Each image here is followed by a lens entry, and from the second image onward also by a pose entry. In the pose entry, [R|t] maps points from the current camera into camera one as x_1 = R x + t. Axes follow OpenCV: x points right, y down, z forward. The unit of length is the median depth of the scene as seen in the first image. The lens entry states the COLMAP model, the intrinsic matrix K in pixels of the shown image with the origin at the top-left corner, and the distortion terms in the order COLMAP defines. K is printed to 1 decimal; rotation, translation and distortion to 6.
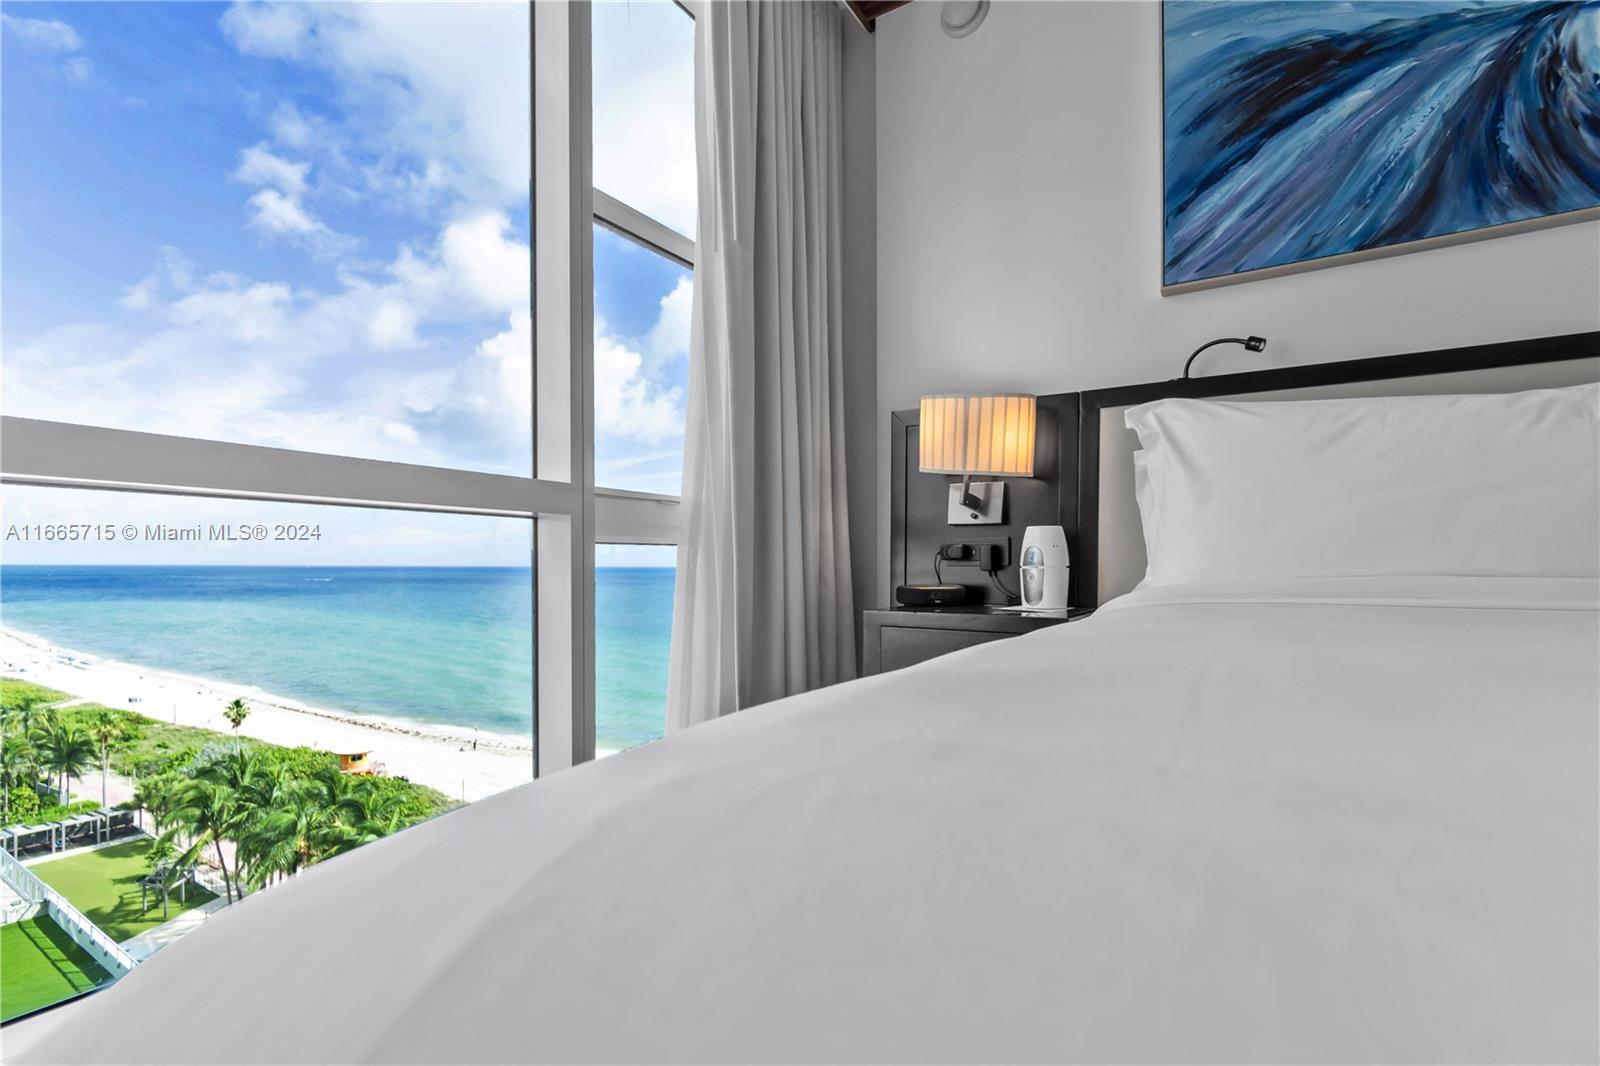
lens RADIAL K [[708.8, 0, 777.7], [0, 708.8, 566.5], [0, 0, 1]] dist [-0.001963, 0.004801]
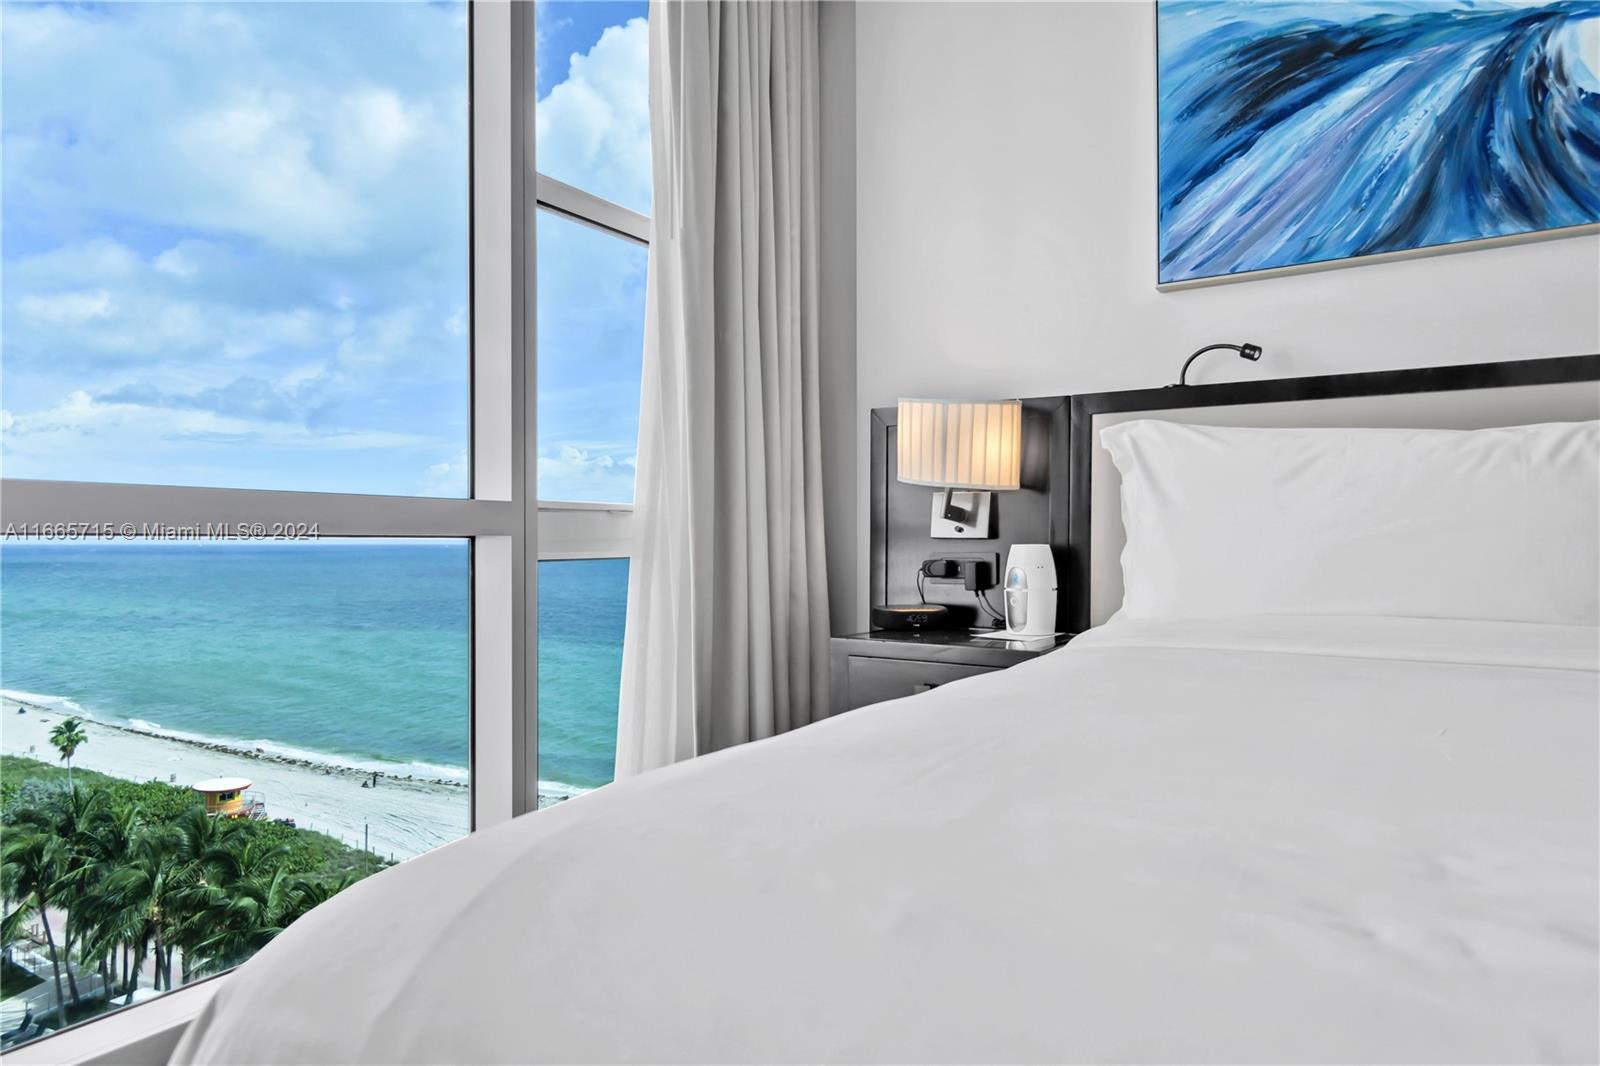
lens RADIAL K [[908.0, 0, 791.5], [0, 908.0, 531.3], [0, 0, 1]] dist [0.020446, -0.000716]
pose [[0.999880, 0.002804, 0.015231, 0.053412], [-0.002554, 0.999861, -0.016447, -0.055648], [-0.015275, 0.016406, 0.999749, -0.172768]]
